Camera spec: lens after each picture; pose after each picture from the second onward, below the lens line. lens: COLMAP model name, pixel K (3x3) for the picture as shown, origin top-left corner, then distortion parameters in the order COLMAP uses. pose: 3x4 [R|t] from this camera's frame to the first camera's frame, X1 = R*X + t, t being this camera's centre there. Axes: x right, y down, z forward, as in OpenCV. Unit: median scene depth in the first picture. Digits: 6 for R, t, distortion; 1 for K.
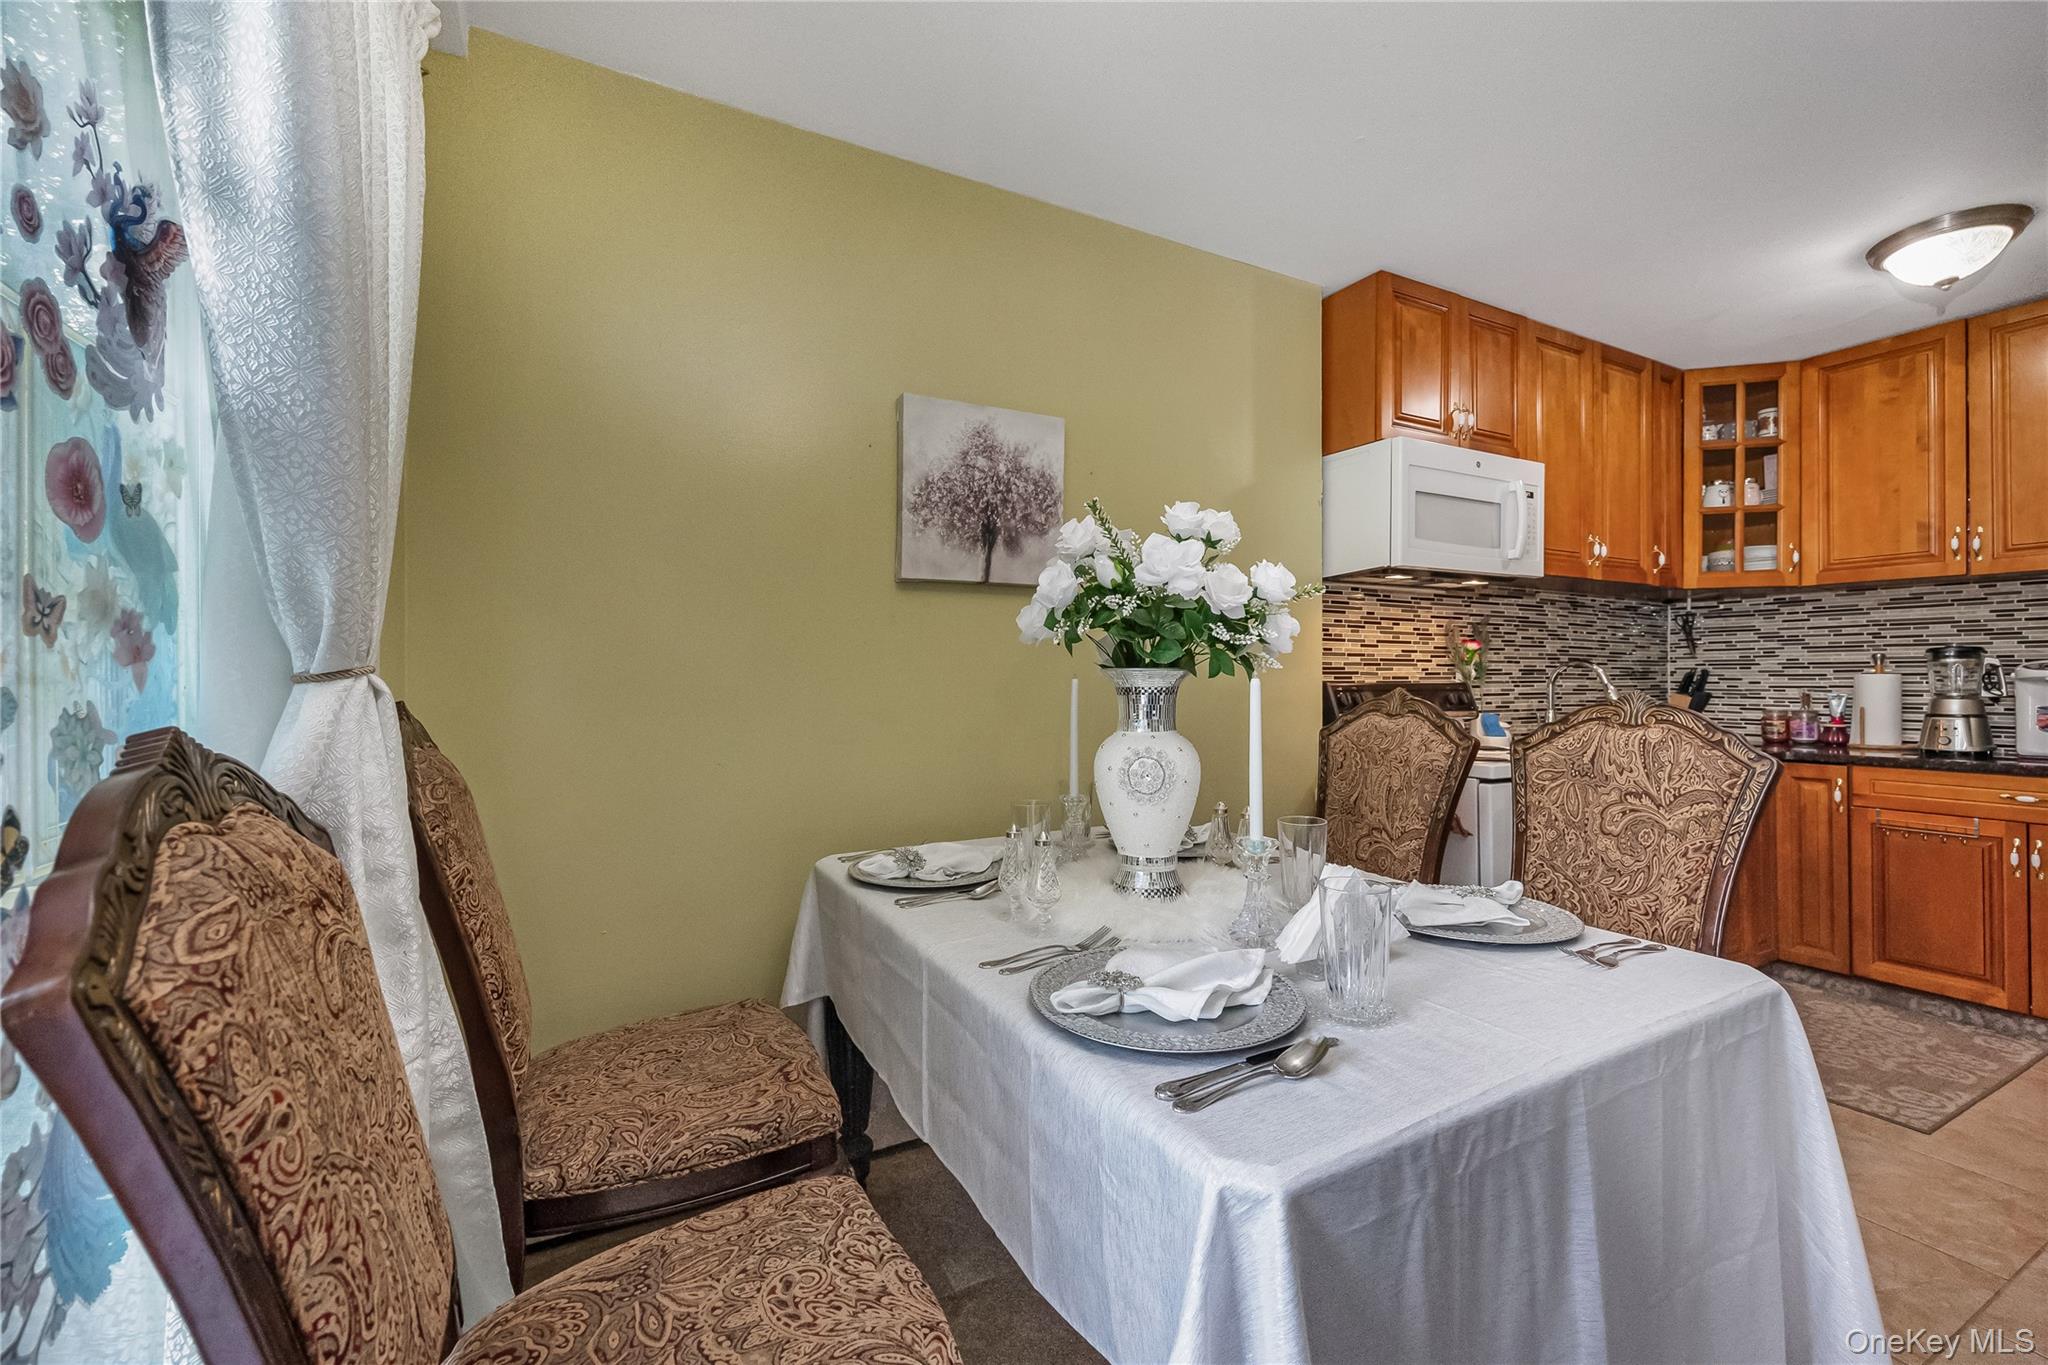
lens RADIAL K [[821.4, 0, 1016.1], [0, 821.4, 674.6], [0, 0, 1]] dist [0.000463, -0.000372]
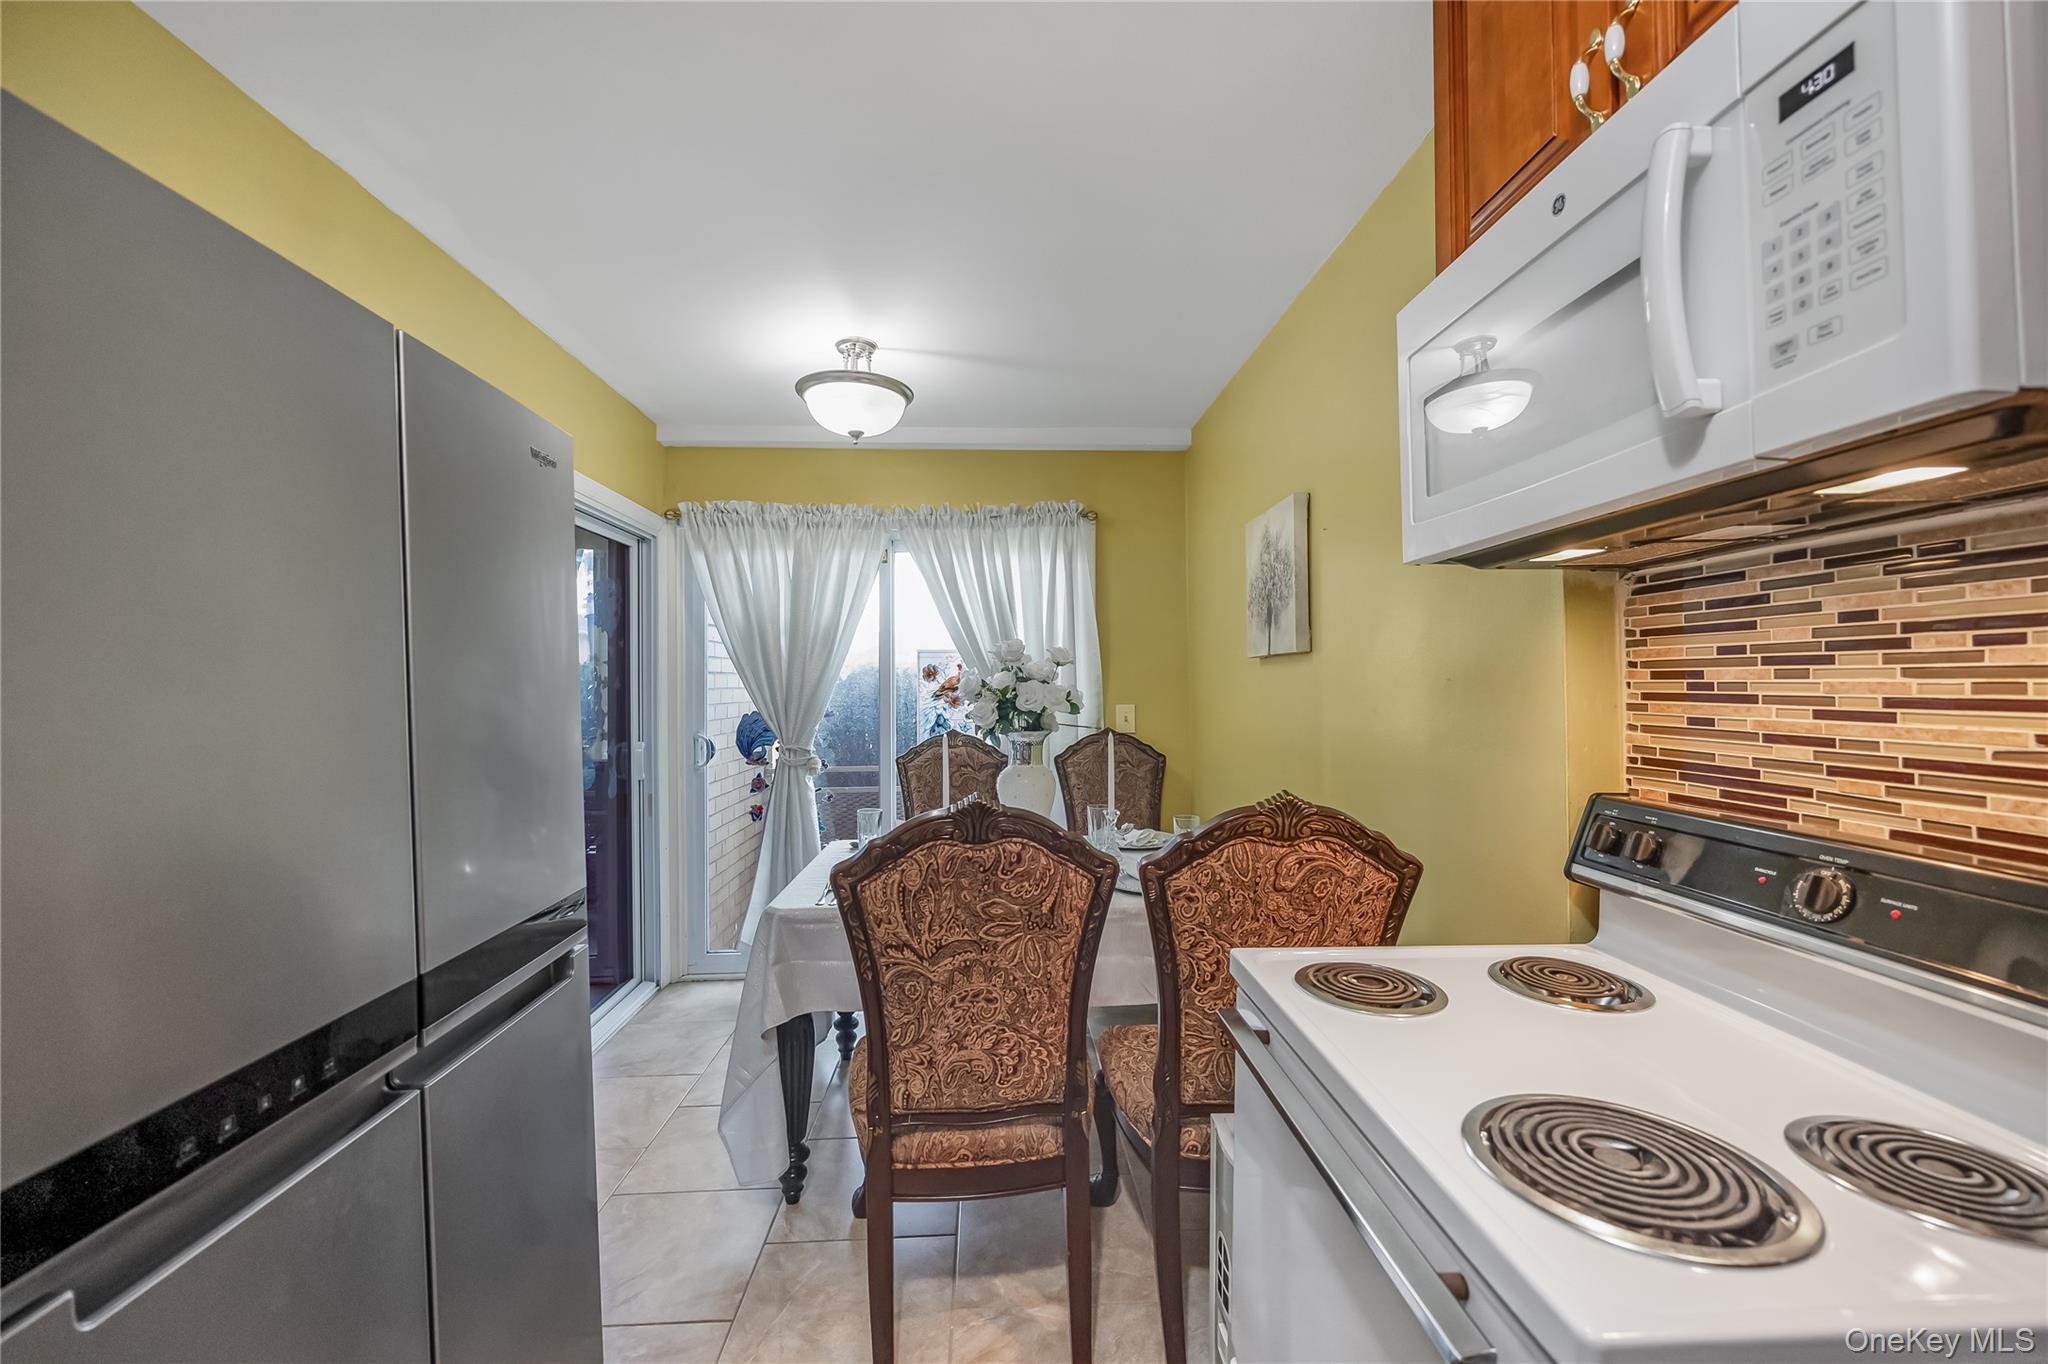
lens RADIAL K [[826.0, 0, 1024.0], [0, 826.0, 682.0], [0, 0, 1]] dist [0.000437, -0.000017]
pose [[-0.421882, 0.000436, -0.906651, 0.785070], [0.009051, 0.999952, -0.003731, -0.045590], [0.906606, -0.009780, -0.421866, 0.759671]]
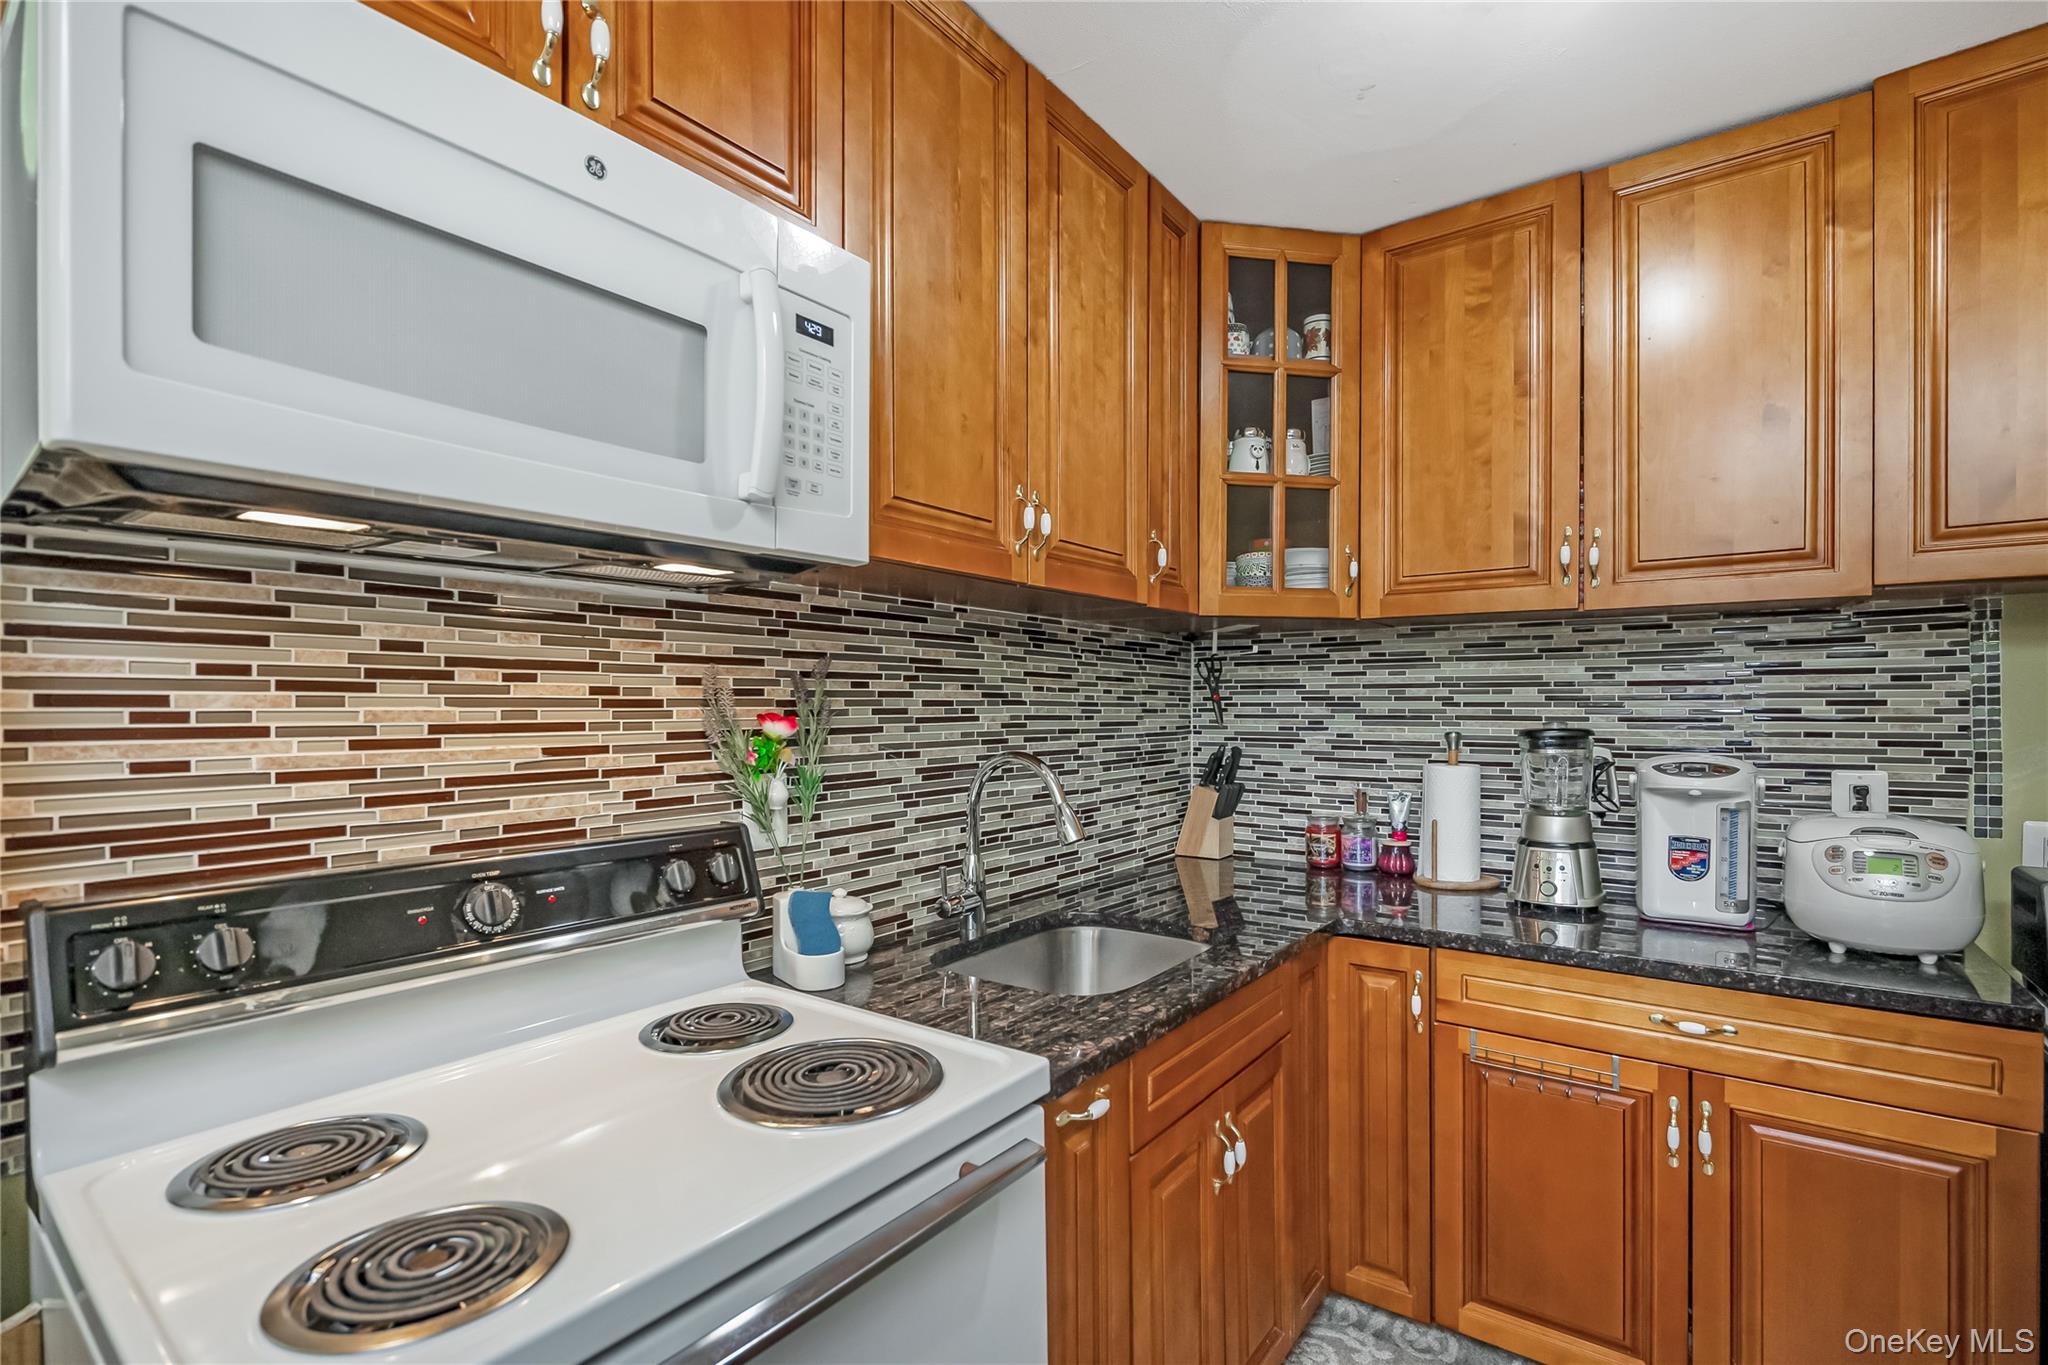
lens RADIAL K [[917.2, 0, 1016.3], [0, 917.2, 703.6], [0, 0, 1]] dist [-0.001774, -0.000070]
pose [[0.906244, 0.001110, 0.422753, 0.452763], [-0.003109, 0.999987, 0.004040, -0.048567], [-0.422743, -0.004976, 0.906236, 0.506268]]
